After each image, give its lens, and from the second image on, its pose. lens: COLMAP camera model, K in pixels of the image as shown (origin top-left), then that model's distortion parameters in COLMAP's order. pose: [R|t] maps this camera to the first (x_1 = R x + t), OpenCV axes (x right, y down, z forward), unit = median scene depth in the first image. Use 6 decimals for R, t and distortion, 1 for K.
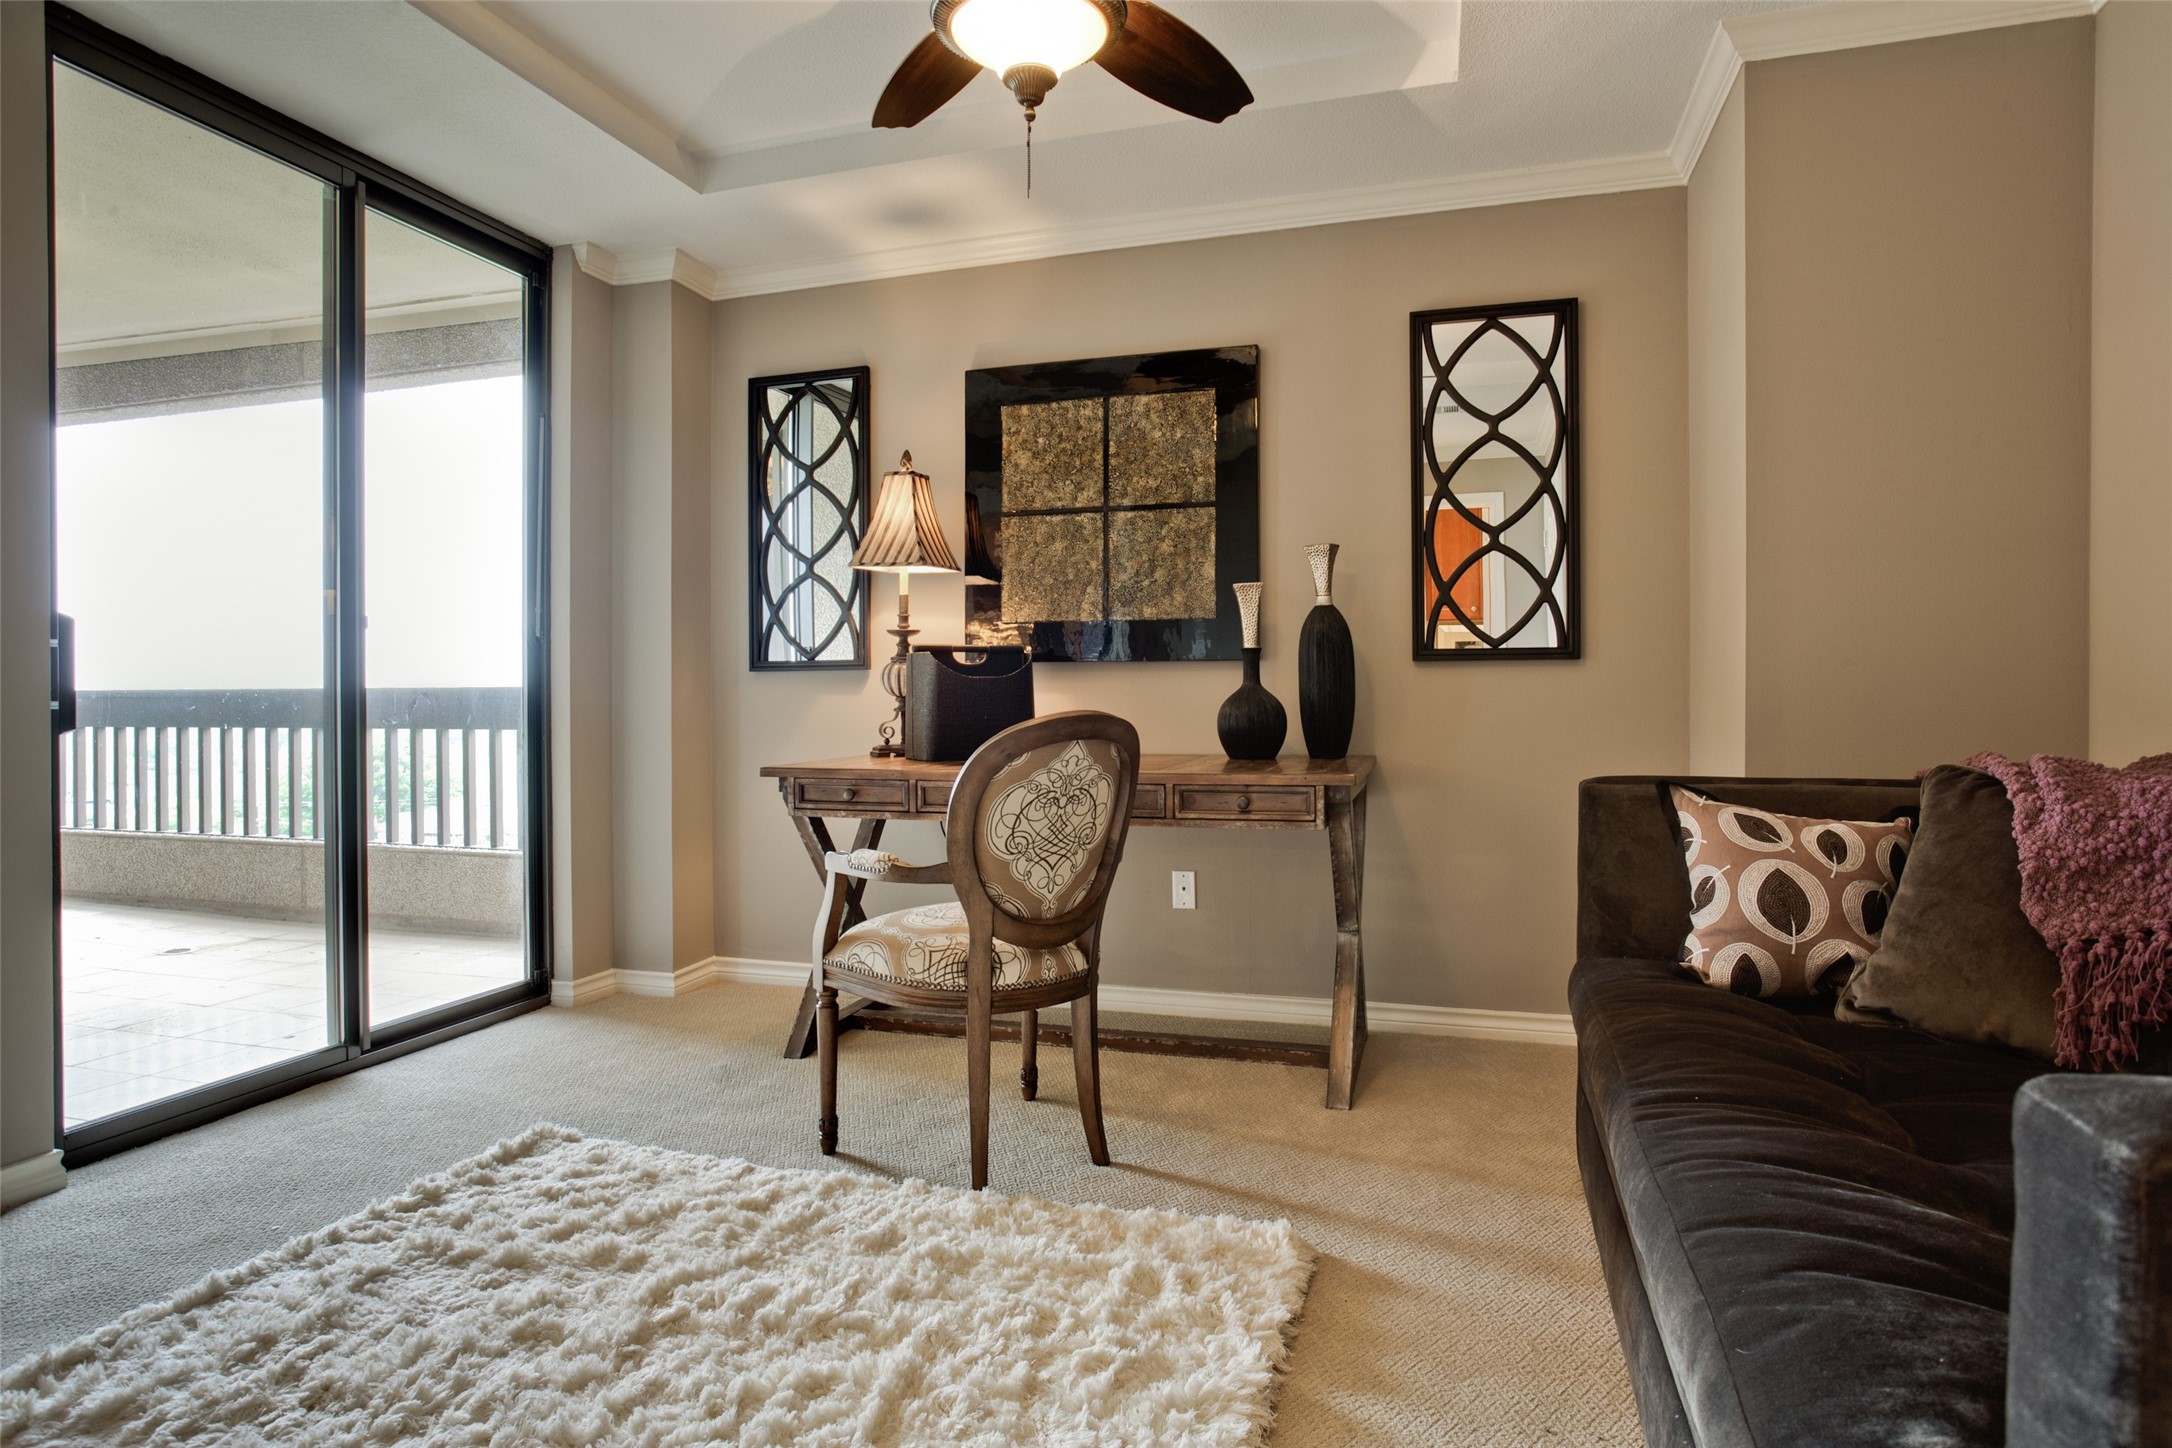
lens RADIAL K [[1171.6, 0, 978.7], [0, 1171.6, 705.4], [0, 0, 1]] dist [-0.058963, 0.029421]
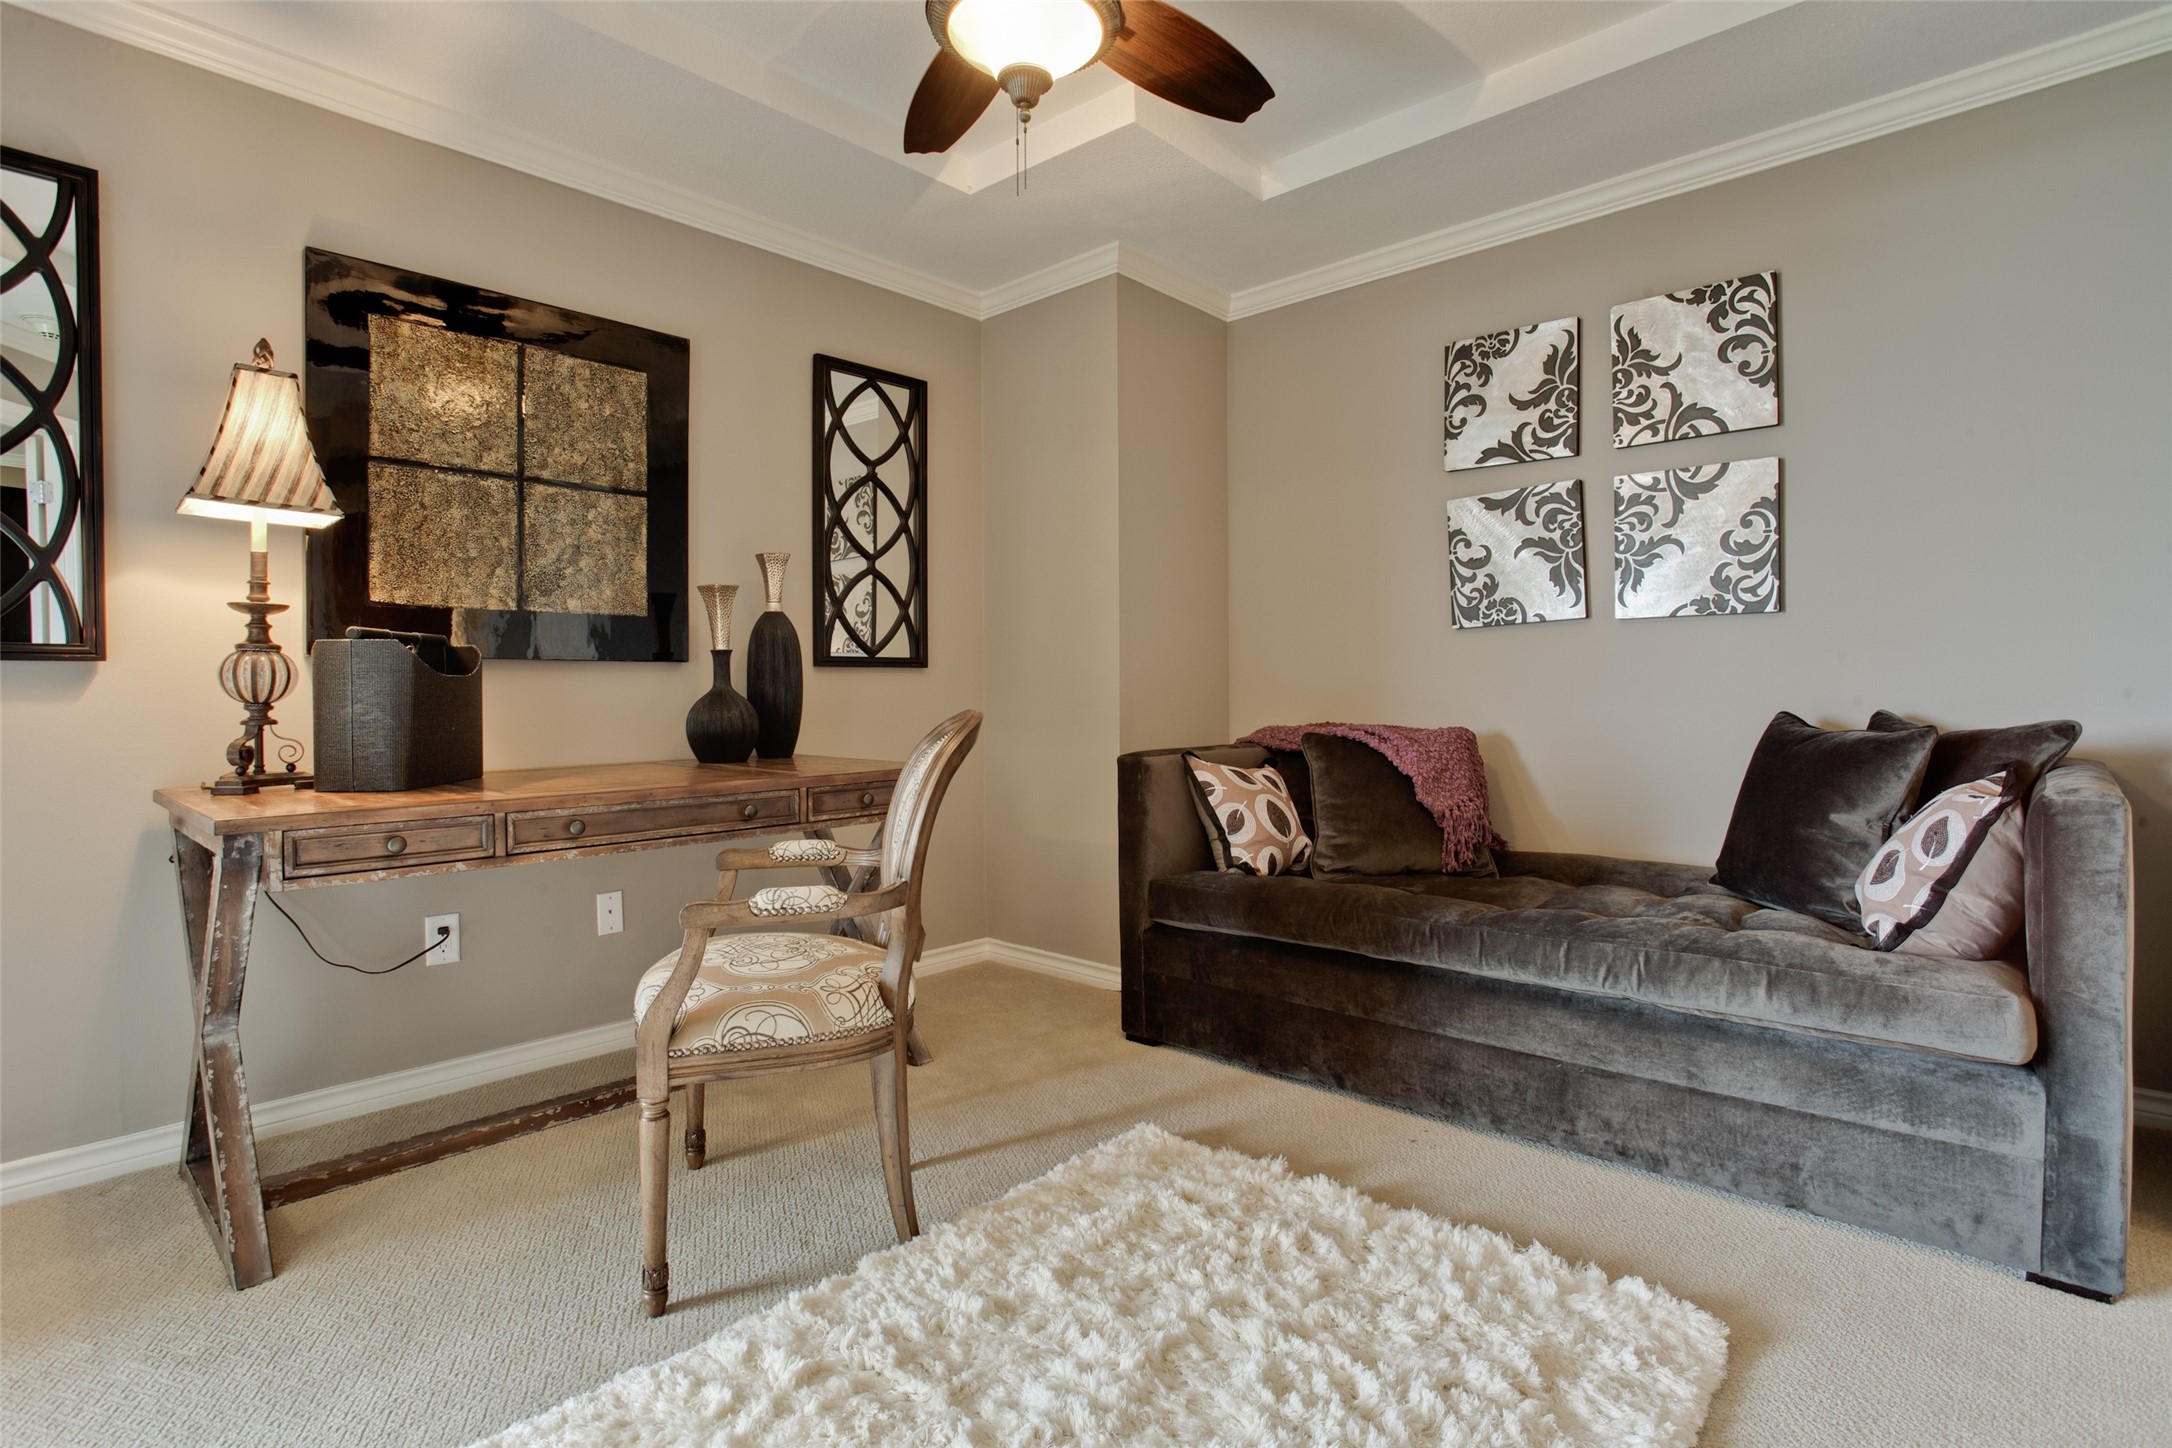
lens RADIAL K [[1098.3, 0, 1060.0], [0, 1098.3, 699.7], [0, 0, 1]] dist [-0.044697, 0.017703]
pose [[0.403753, -0.008362, 0.914830, -0.493224], [0.012955, 0.999910, 0.003422, -0.006375], [-0.914776, 0.010470, 0.403825, 0.359250]]
